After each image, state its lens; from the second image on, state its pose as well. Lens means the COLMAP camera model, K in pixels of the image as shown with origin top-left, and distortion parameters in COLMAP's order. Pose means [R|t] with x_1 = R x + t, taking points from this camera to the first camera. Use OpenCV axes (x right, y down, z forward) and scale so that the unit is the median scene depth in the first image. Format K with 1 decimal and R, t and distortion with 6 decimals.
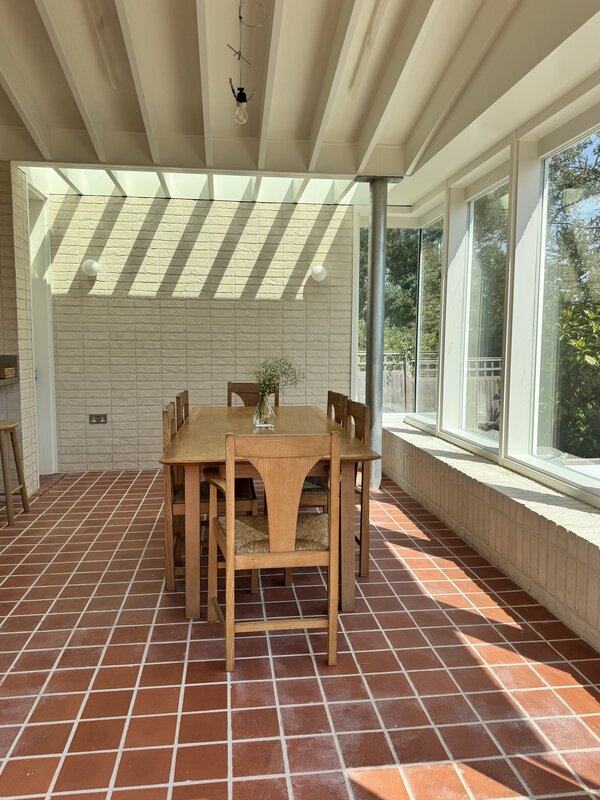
lens RADIAL K [[581.9, 0, 301.8], [0, 581.9, 402.8], [0, 0, 1]] dist [0.063591, -0.000214]
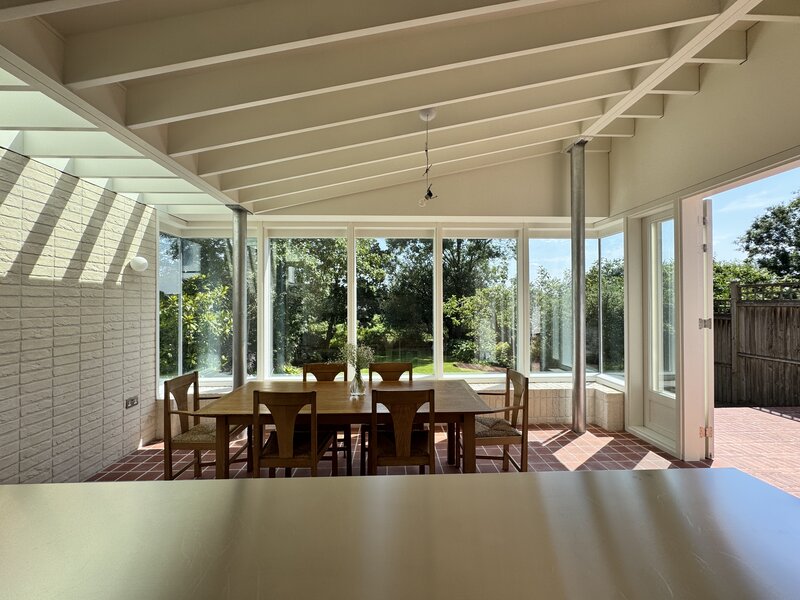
lens RADIAL K [[324.4, 0, 401.3], [0, 324.4, 299.7], [0, 0, 1]] dist [-0.001275, -0.000108]
pose [[0.110081, 0.004195, 0.993914, -0.503479], [0.109865, 0.993812, -0.016363, -0.096513], [-0.987832, 0.110997, 0.108939, 0.477653]]
